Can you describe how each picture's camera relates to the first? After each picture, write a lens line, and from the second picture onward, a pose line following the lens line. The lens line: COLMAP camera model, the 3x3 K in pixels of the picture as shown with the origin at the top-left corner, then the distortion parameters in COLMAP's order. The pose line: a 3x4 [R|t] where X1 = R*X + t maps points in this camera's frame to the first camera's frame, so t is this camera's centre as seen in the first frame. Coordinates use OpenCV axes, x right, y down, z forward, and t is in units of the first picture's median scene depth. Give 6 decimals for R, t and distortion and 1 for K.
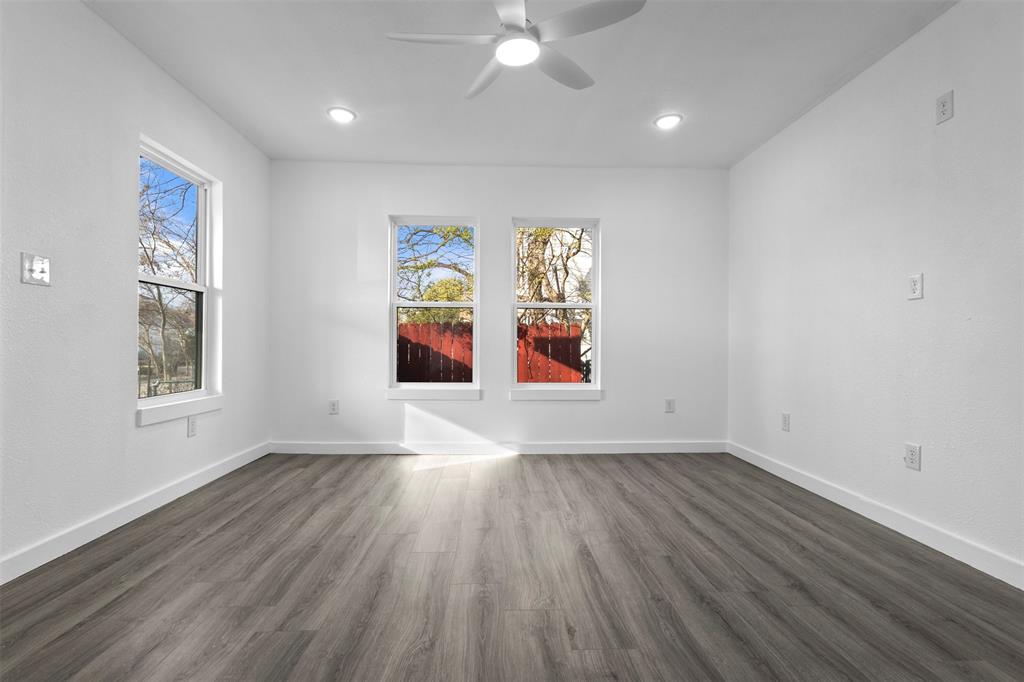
lens RADIAL K [[475.4, 0, 508.5], [0, 475.4, 340.0], [0, 0, 1]] dist [0.010296, -0.007311]
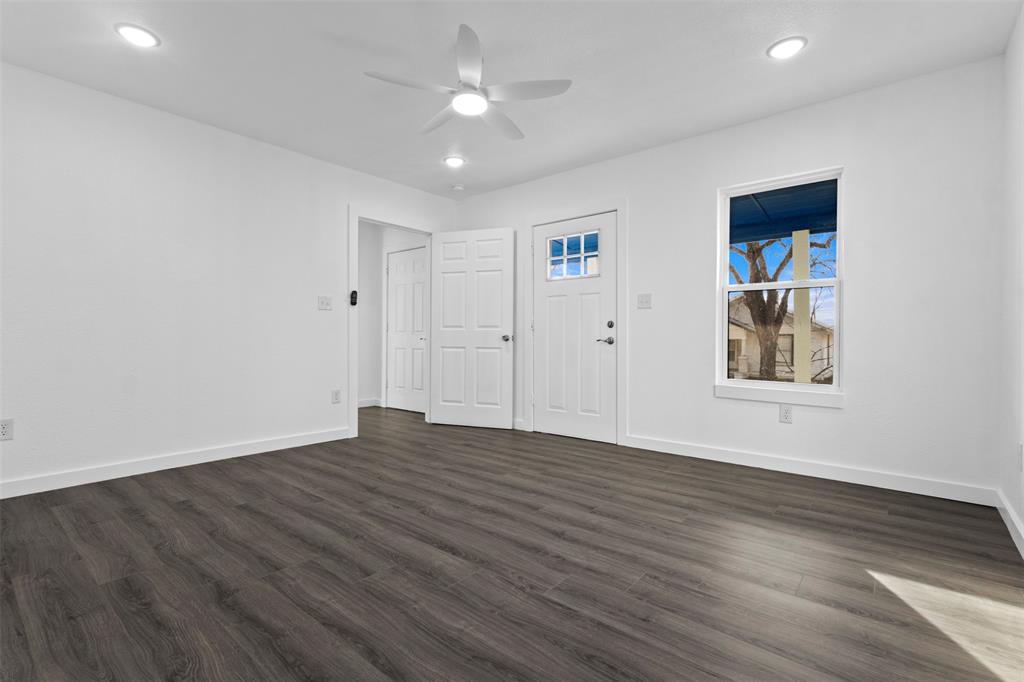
lens RADIAL K [[475.4, 0, 508.5], [0, 475.4, 340.0], [0, 0, 1]] dist [0.010296, -0.007311]
pose [[-0.676423, -0.004473, -0.736500, 0.812844], [-0.001231, 0.999987, -0.004943, 0.024345], [0.736512, -0.002437, -0.676420, 1.791591]]
